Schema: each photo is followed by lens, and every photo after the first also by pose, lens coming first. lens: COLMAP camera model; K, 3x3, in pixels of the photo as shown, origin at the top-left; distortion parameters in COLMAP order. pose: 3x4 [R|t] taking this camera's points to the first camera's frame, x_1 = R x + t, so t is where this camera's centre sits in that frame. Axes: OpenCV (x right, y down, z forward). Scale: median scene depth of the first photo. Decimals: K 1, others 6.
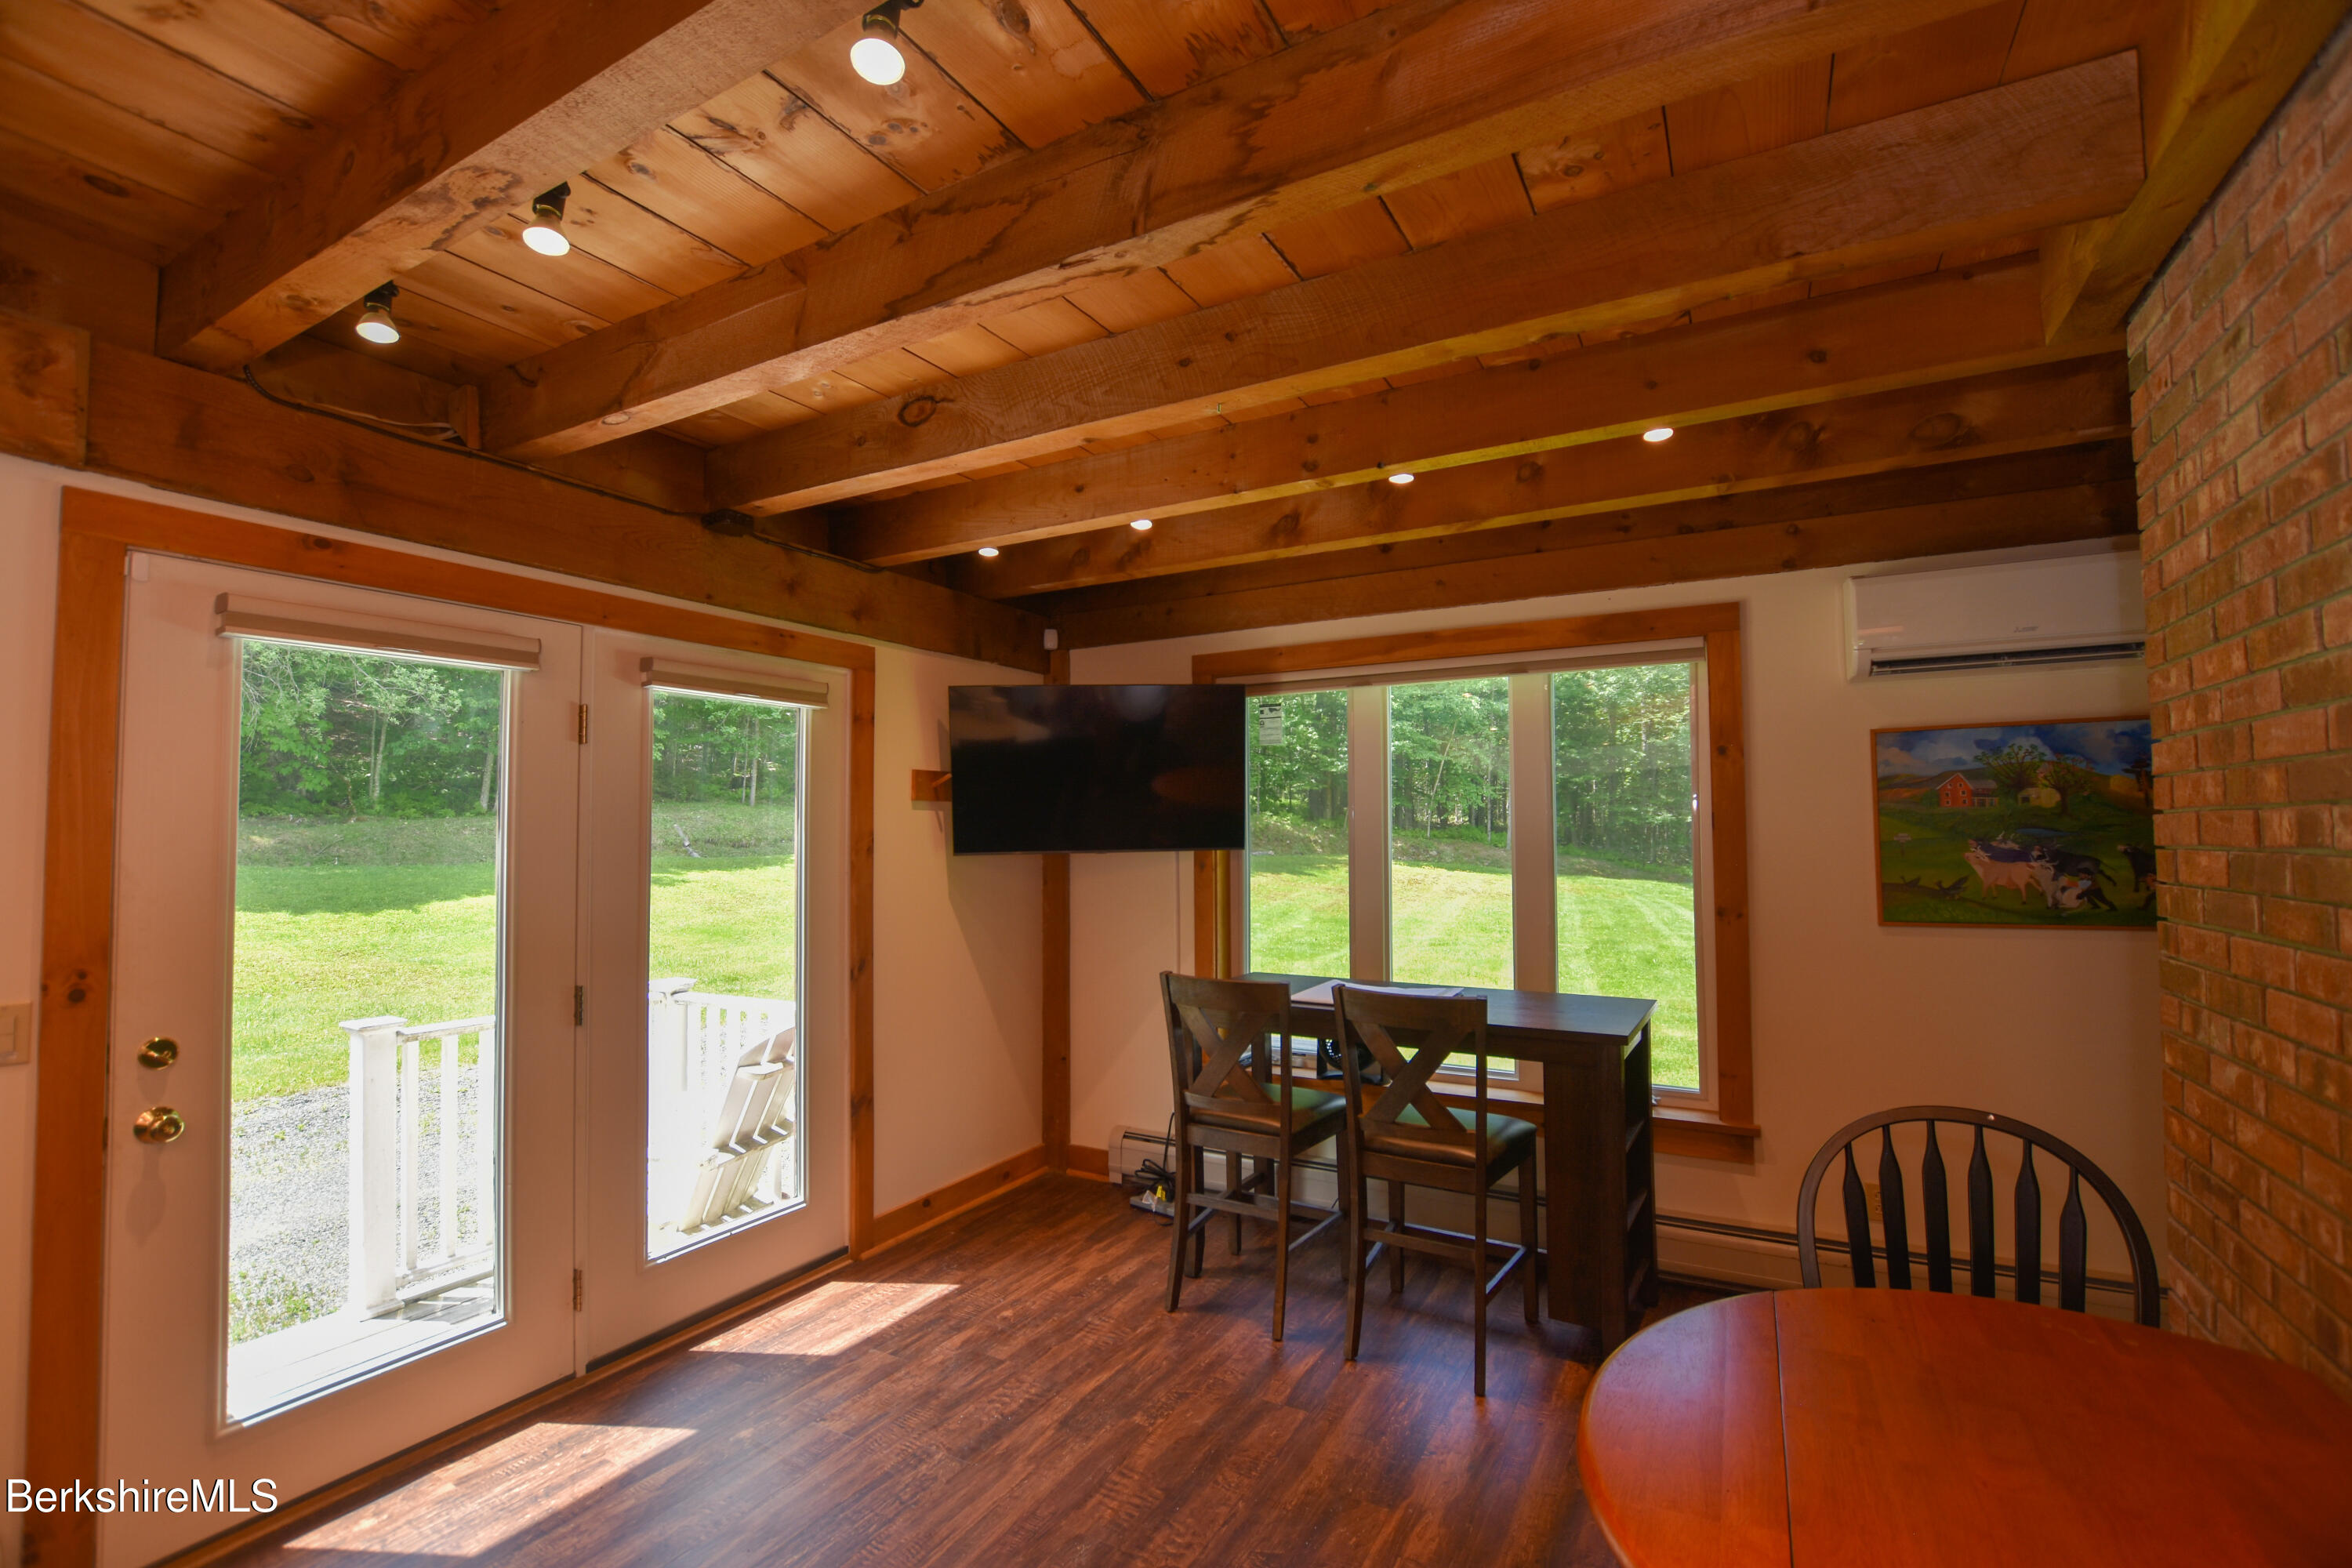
lens RADIAL K [[1019.1, 0, 1176.0], [0, 1019.1, 784.0], [0, 0, 1]] dist [-0.029000, 0.000036]
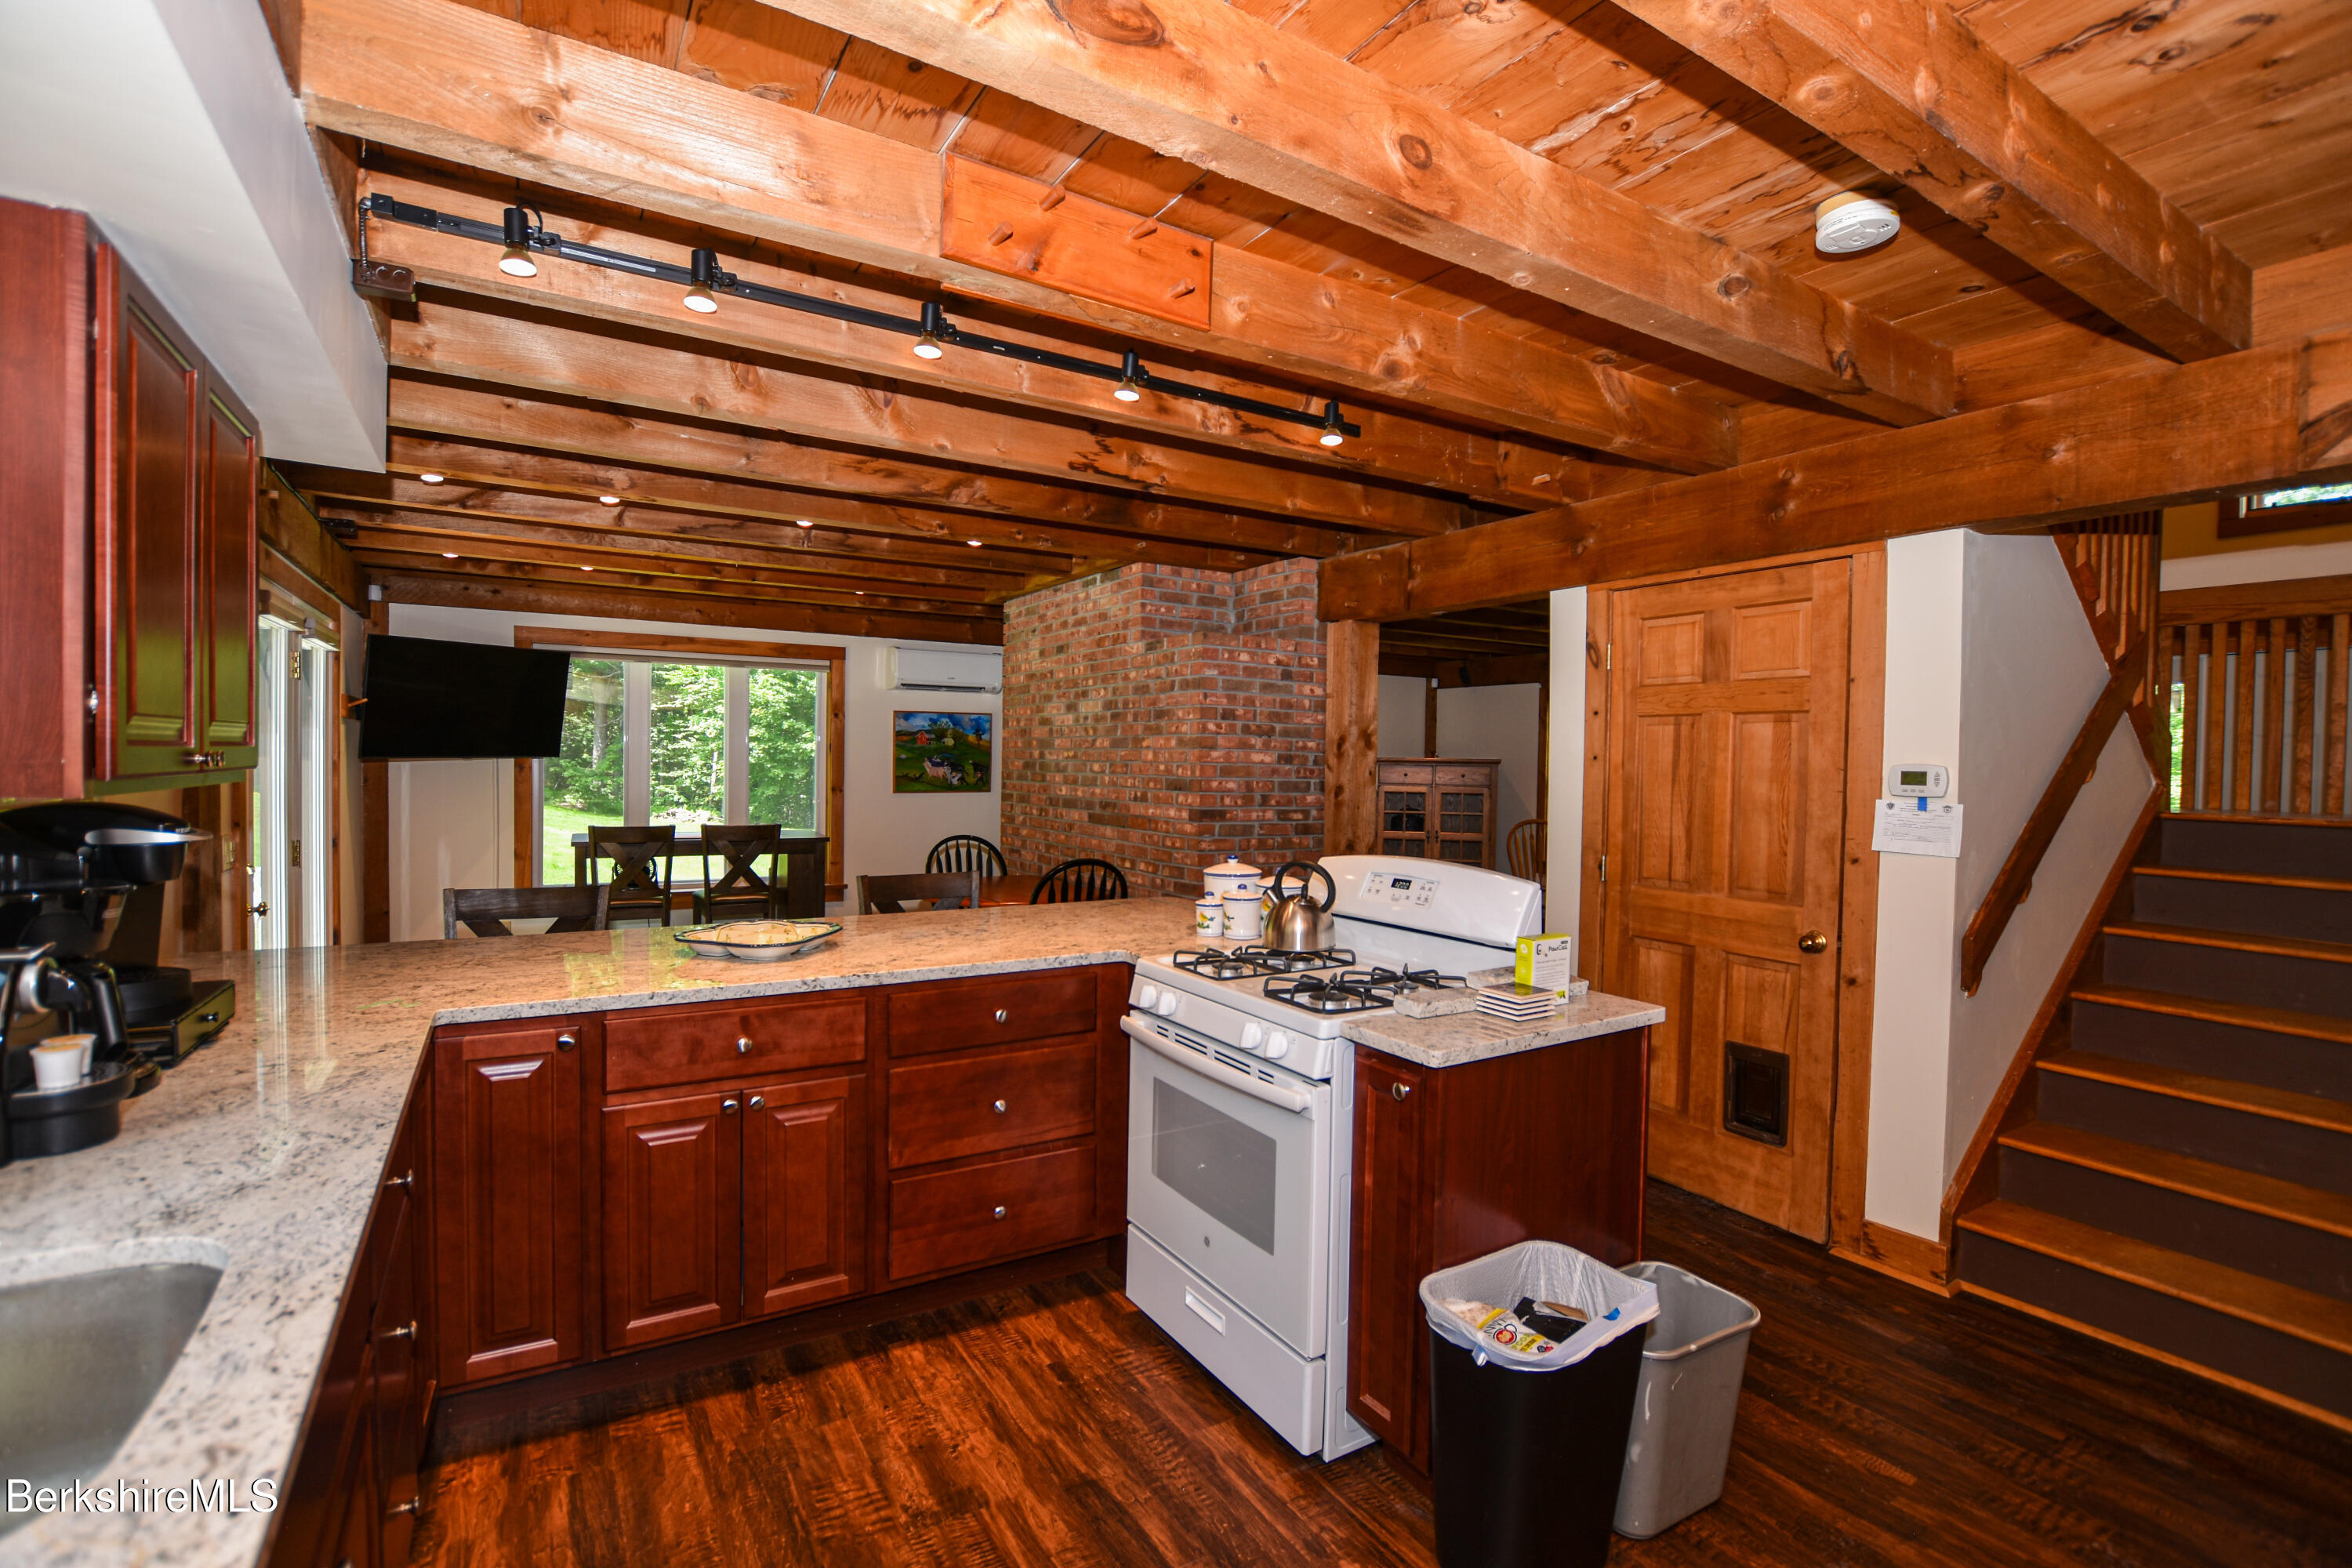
lens RADIAL K [[1054.6, 0, 1176.0], [0, 1054.6, 784.0], [0, 0, 1]] dist [-0.031438, 0.000627]
pose [[0.472446, -0.007616, 0.881326, -1.207839], [-0.057717, 0.997549, 0.039560, -0.019081], [-0.879468, -0.069557, 0.470849, -0.779573]]
